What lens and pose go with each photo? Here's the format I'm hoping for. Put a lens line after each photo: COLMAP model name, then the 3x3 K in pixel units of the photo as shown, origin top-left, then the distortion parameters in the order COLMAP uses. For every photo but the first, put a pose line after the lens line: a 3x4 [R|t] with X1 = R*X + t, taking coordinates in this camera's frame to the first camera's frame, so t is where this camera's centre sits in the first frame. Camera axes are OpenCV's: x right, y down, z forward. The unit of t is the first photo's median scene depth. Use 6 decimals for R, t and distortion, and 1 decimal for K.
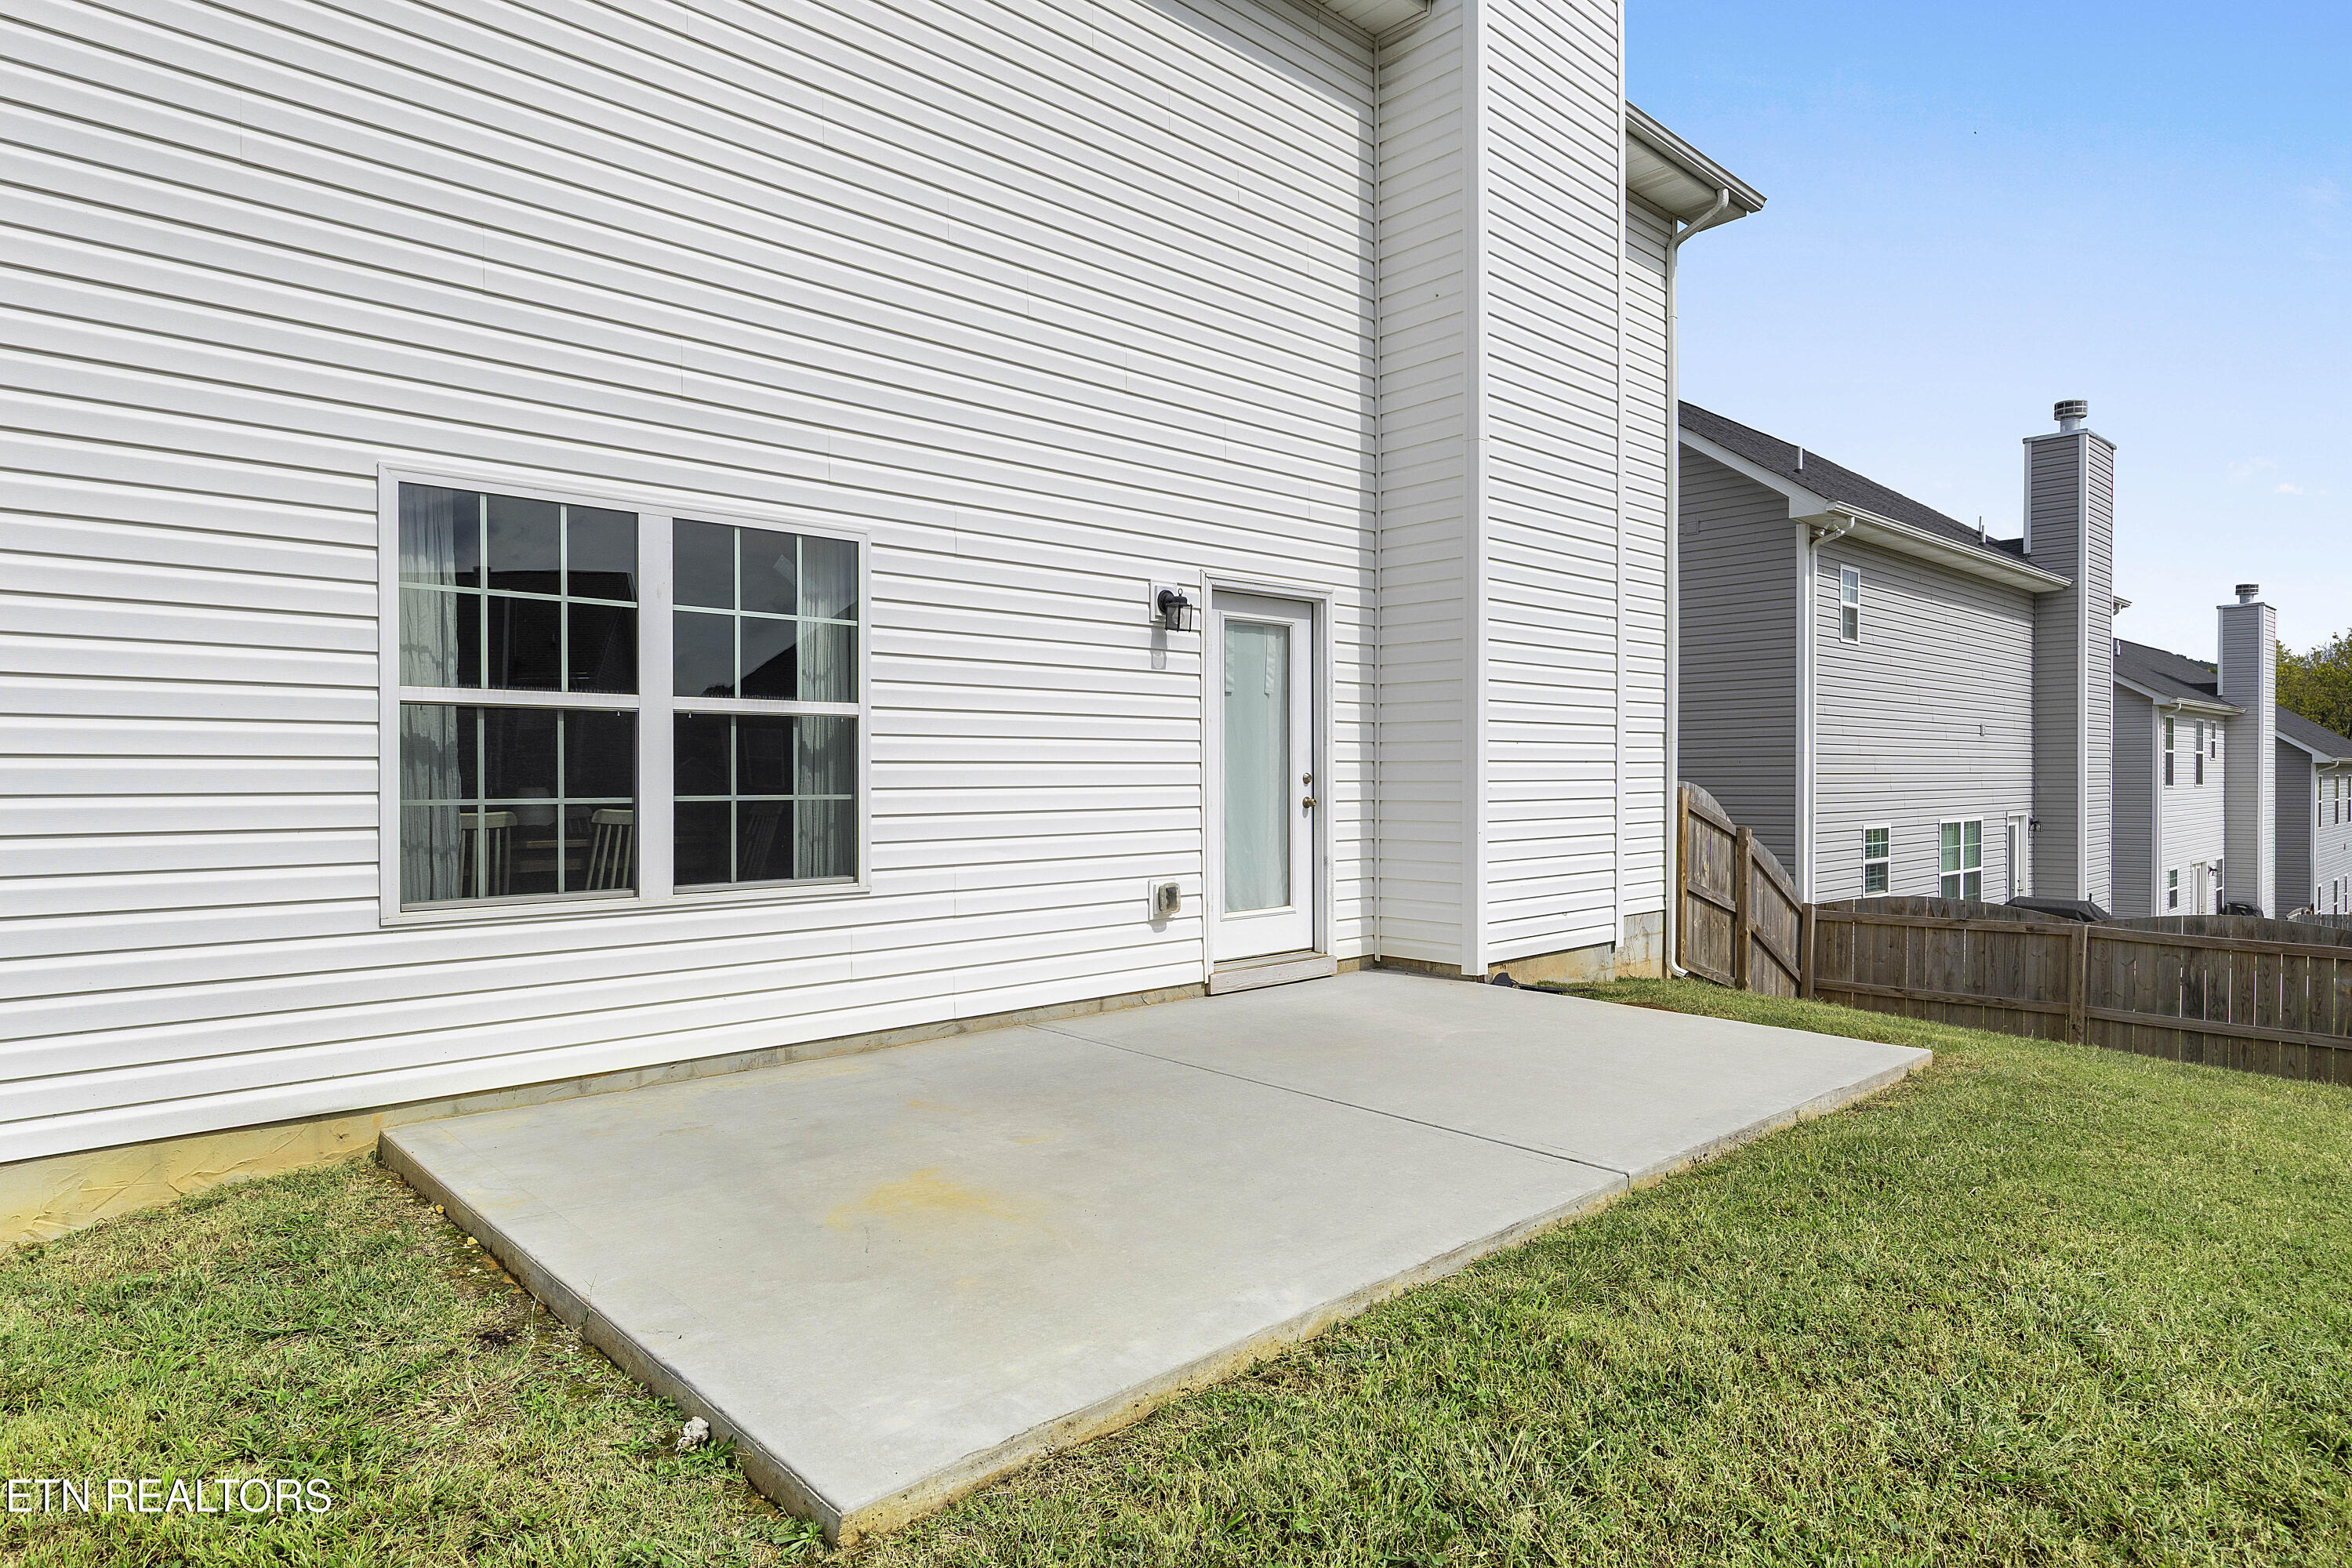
lens RADIAL K [[1357.1, 0, 1187.6], [0, 1357.1, 802.5], [0, 0, 1]] dist [0.009957, 0.000458]
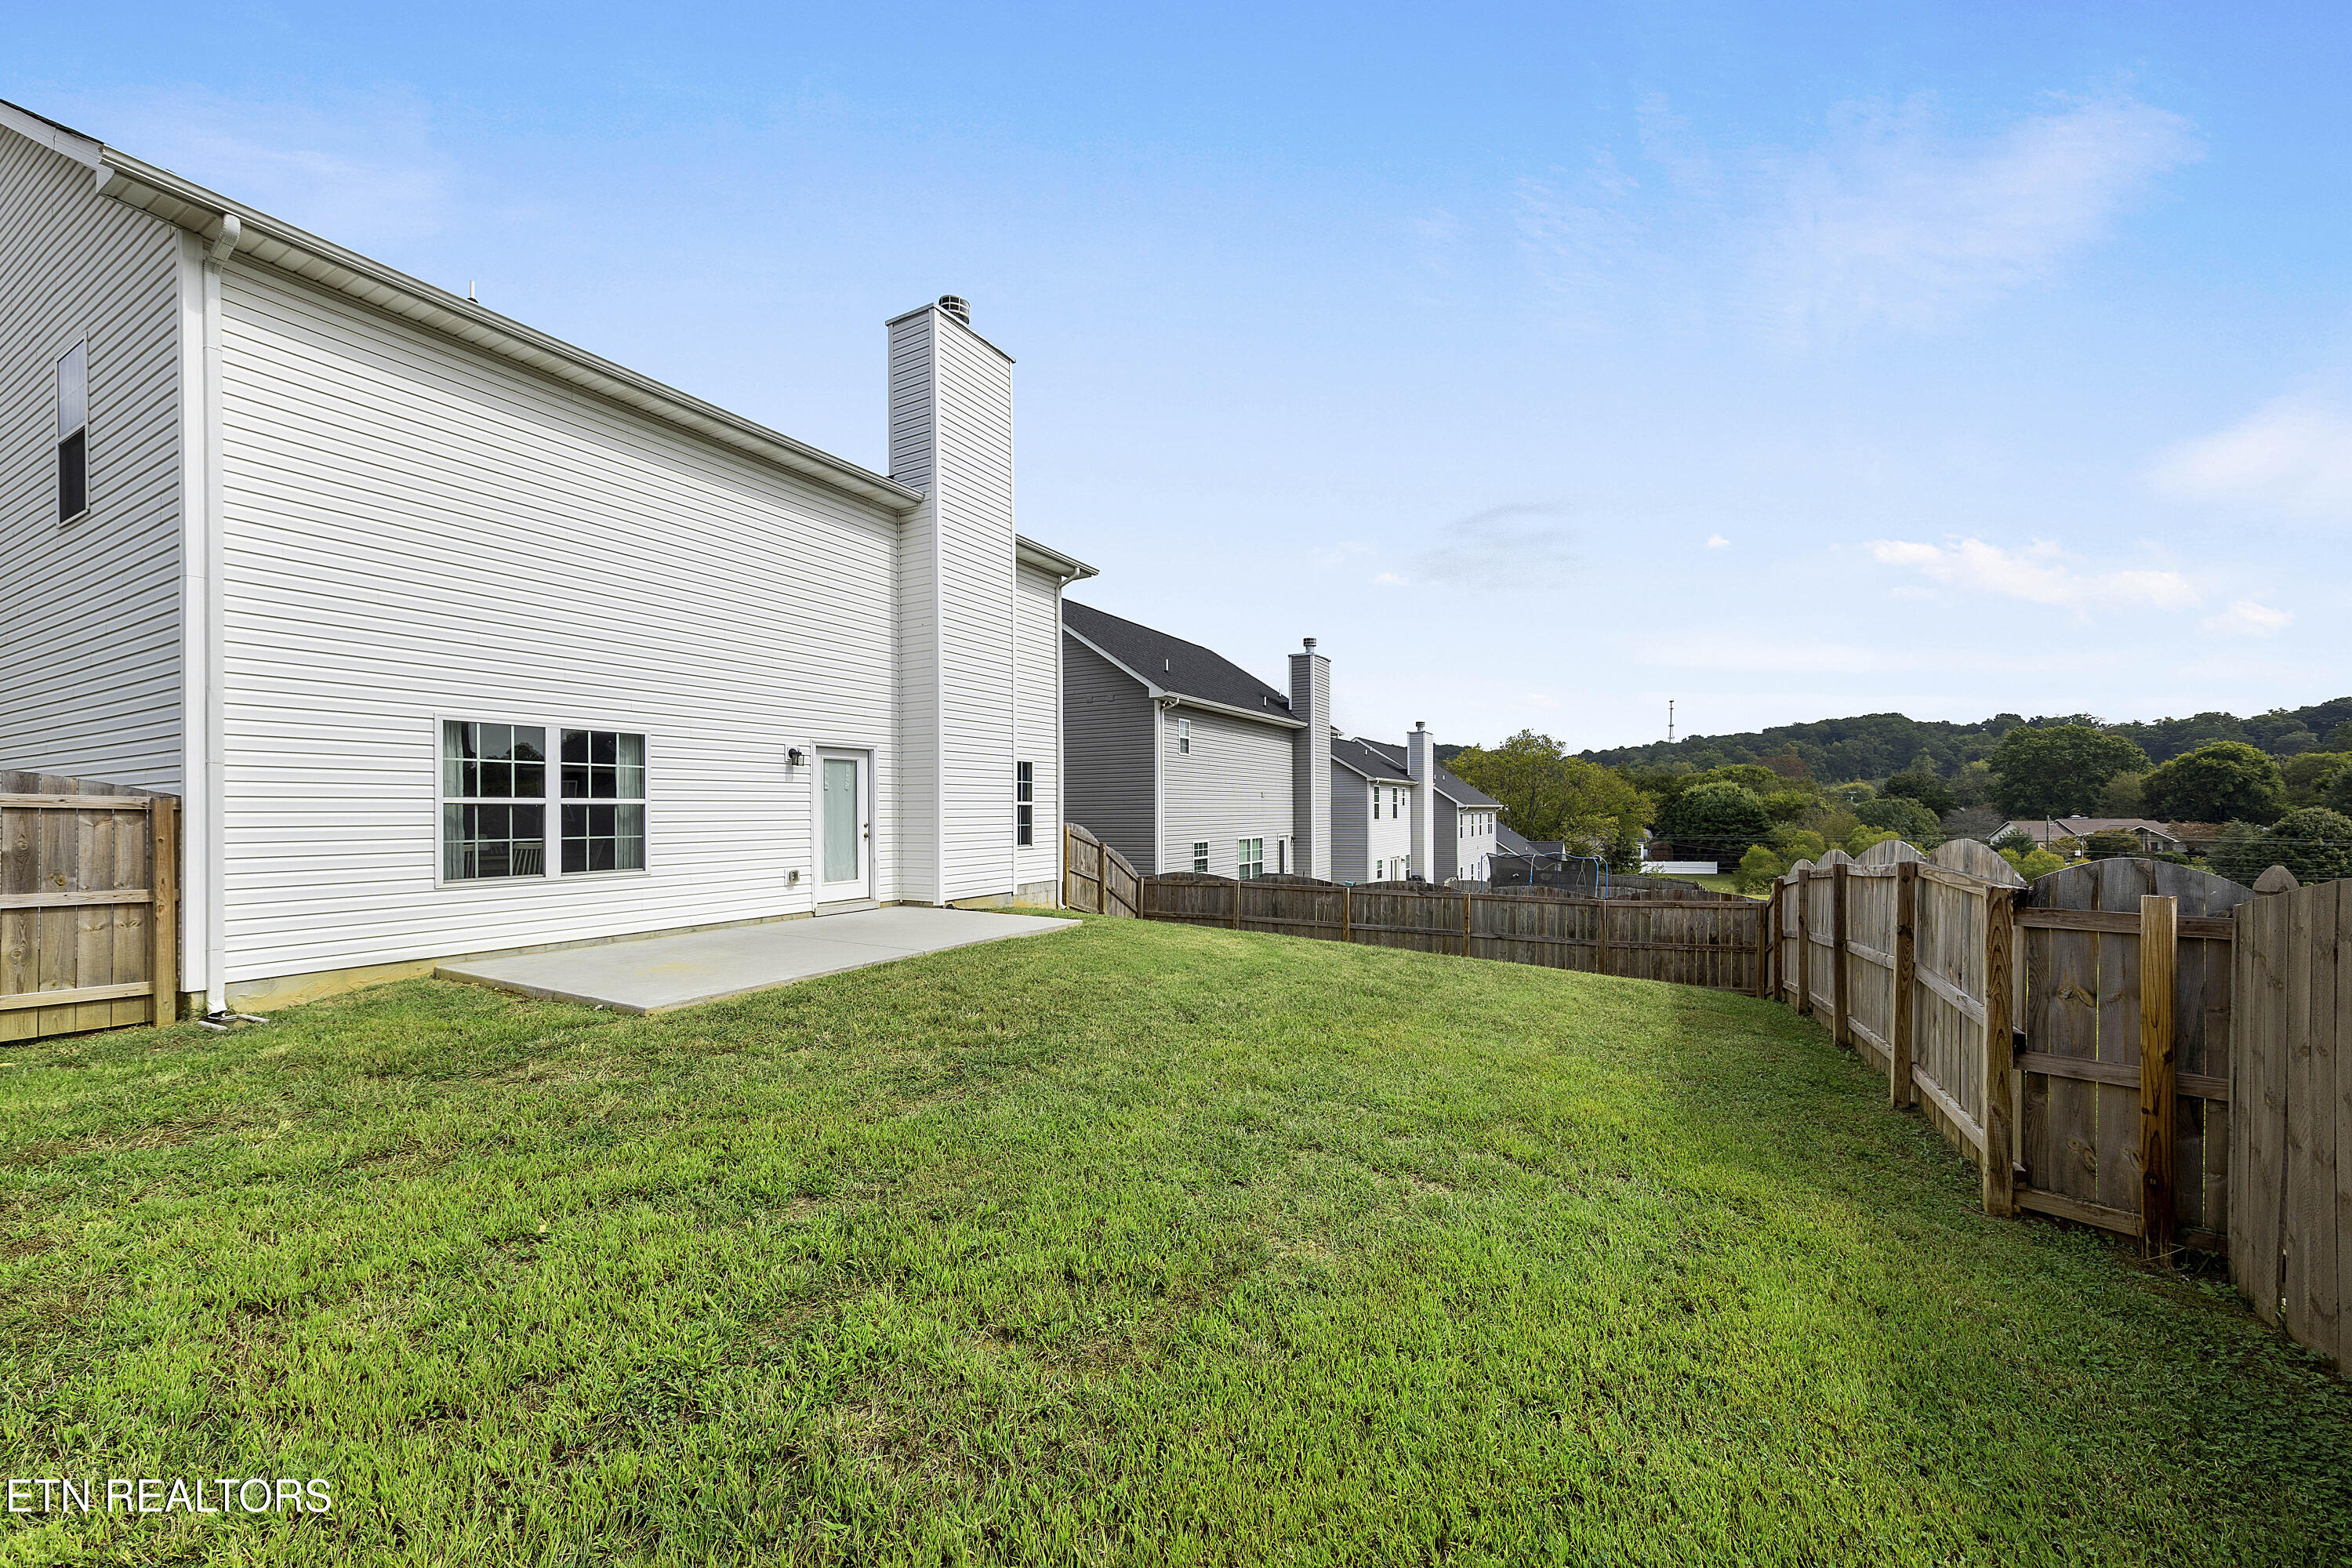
lens RADIAL K [[872.0, 0, 1202.5], [0, 872.0, 819.6], [0, 0, 1]] dist [0.007243, -0.000040]
pose [[0.946012, -0.005172, 0.324089, 0.157185], [0.008482, 0.999925, -0.008801, -0.009314], [-0.324019, 0.011074, 0.945986, -0.651075]]
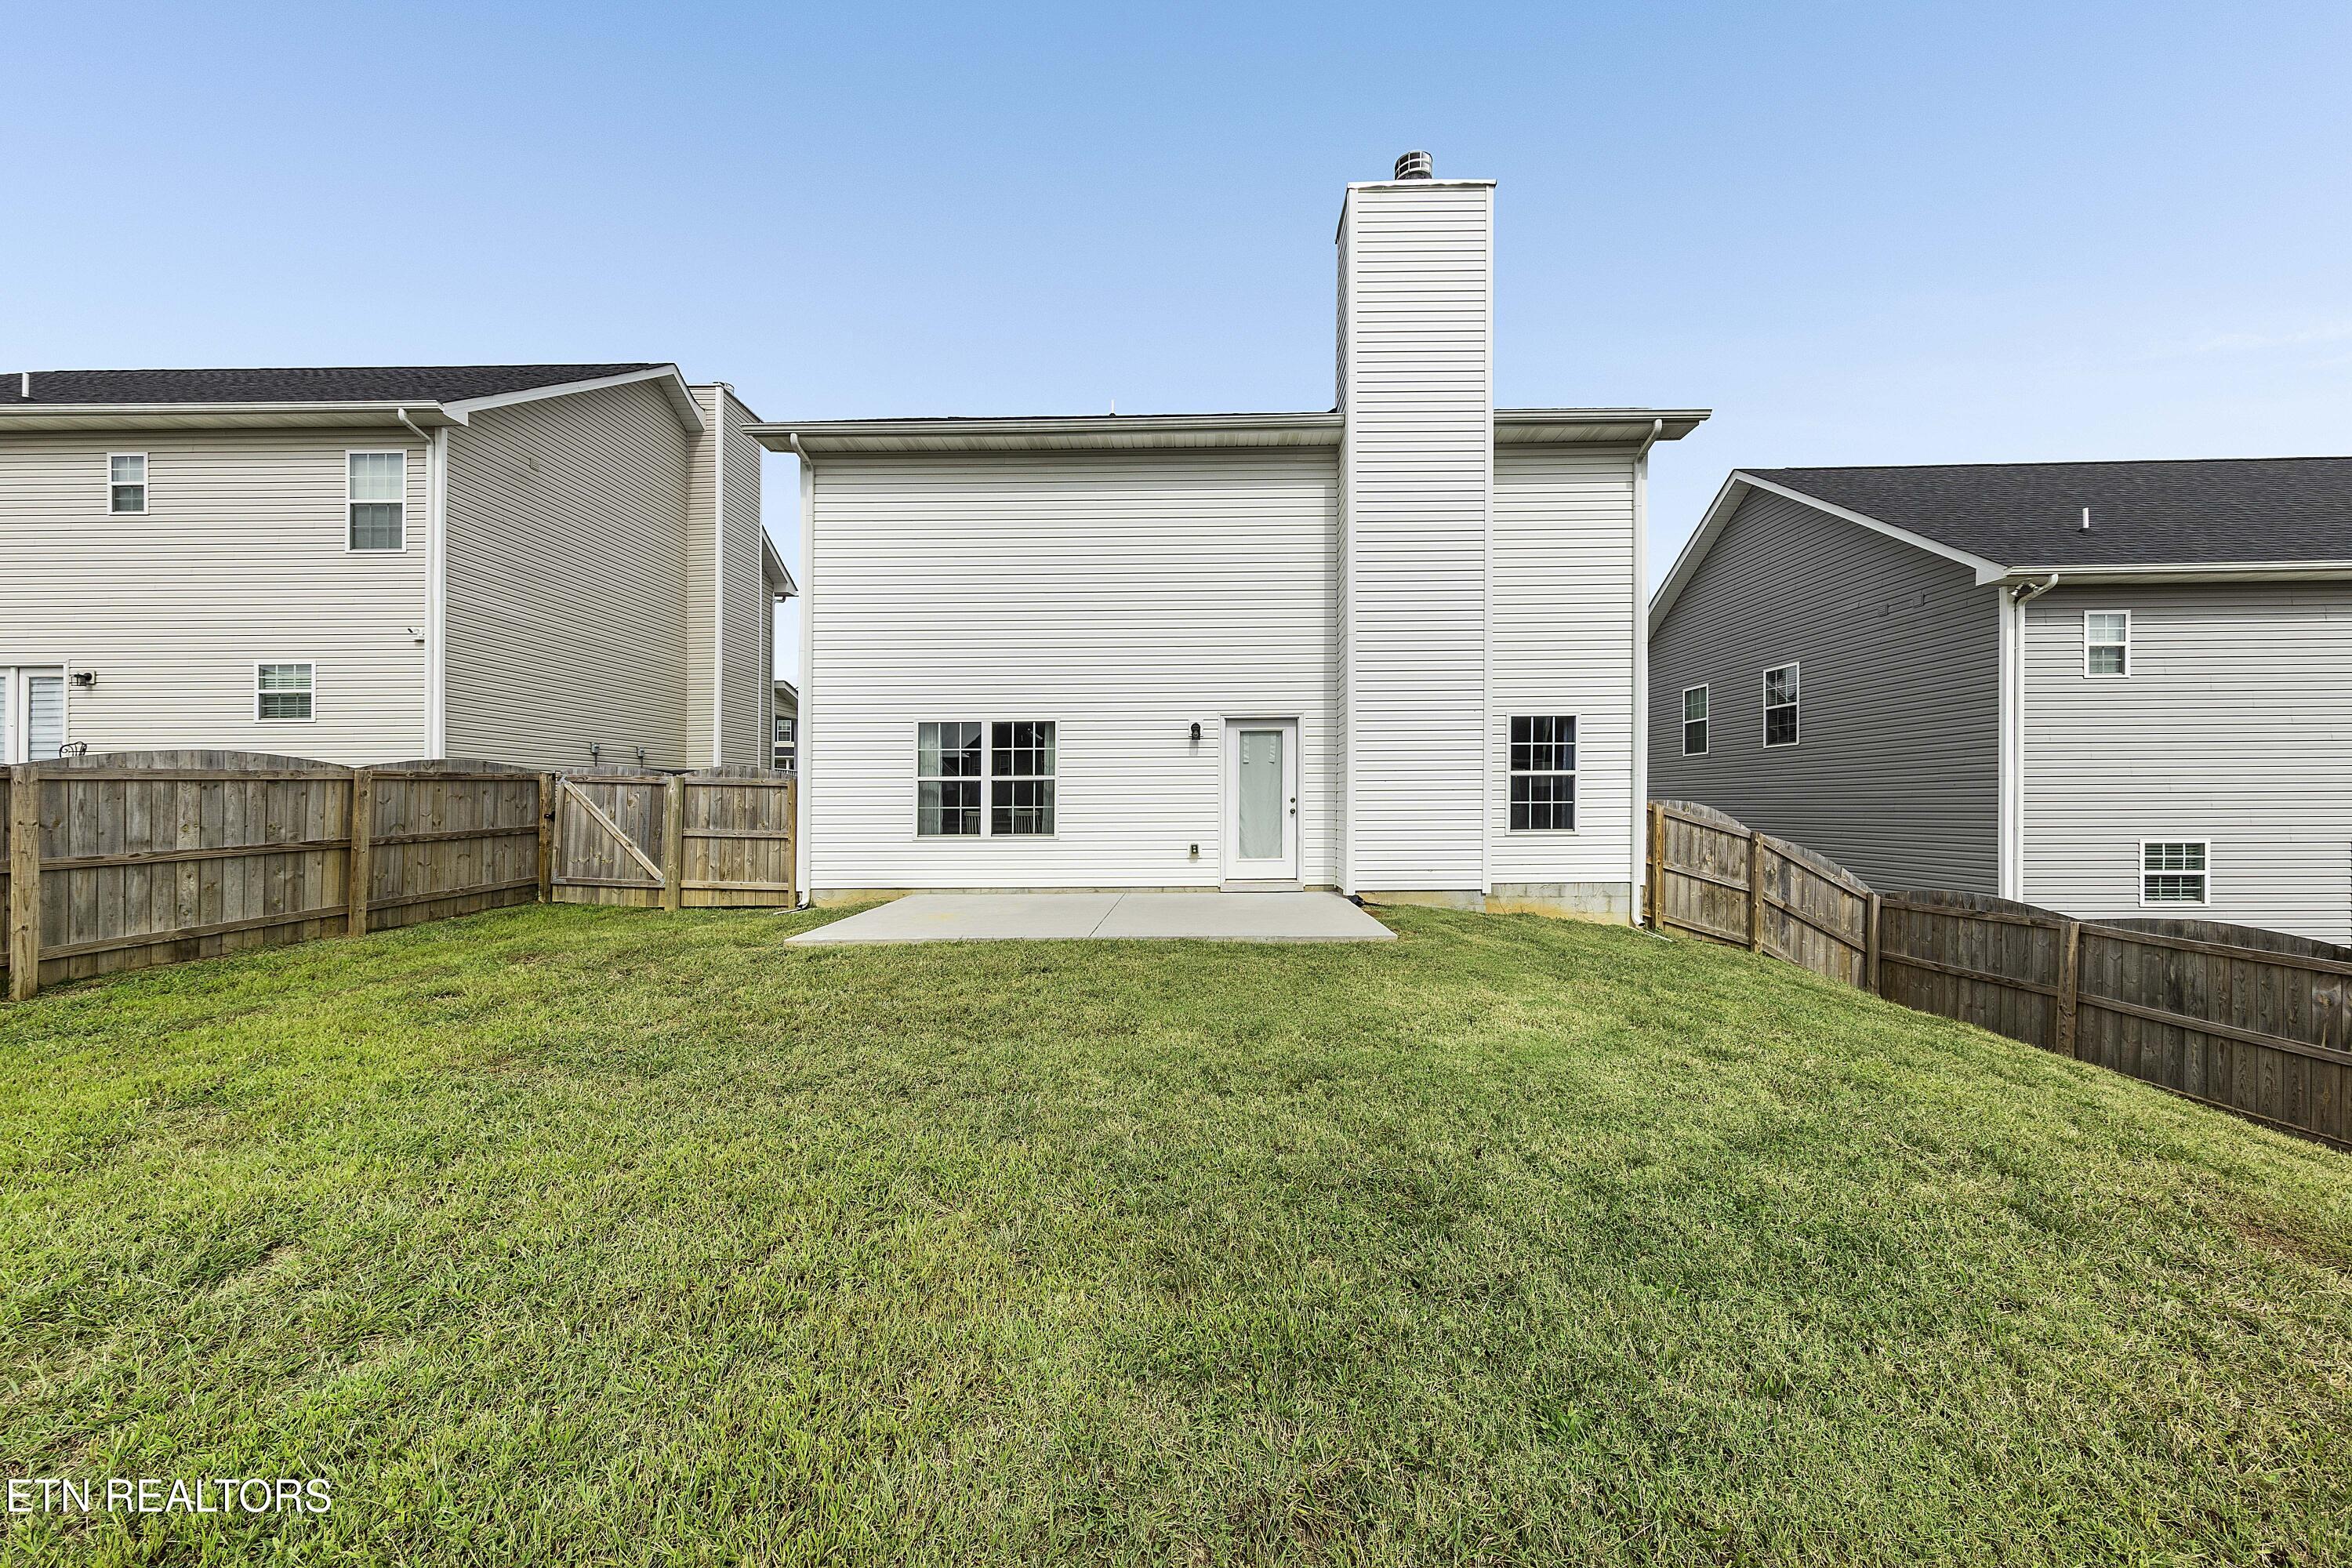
lens RADIAL K [[810.8, 0, 1196.9], [0, 810.8, 804.3], [0, 0, 1]] dist [0.002186, 0.000054]
pose [[0.708711, -0.004353, -0.705485, 0.939957], [-0.008426, 0.999857, -0.014634, 0.009933], [0.705449, 0.016316, 0.708573, -0.027819]]
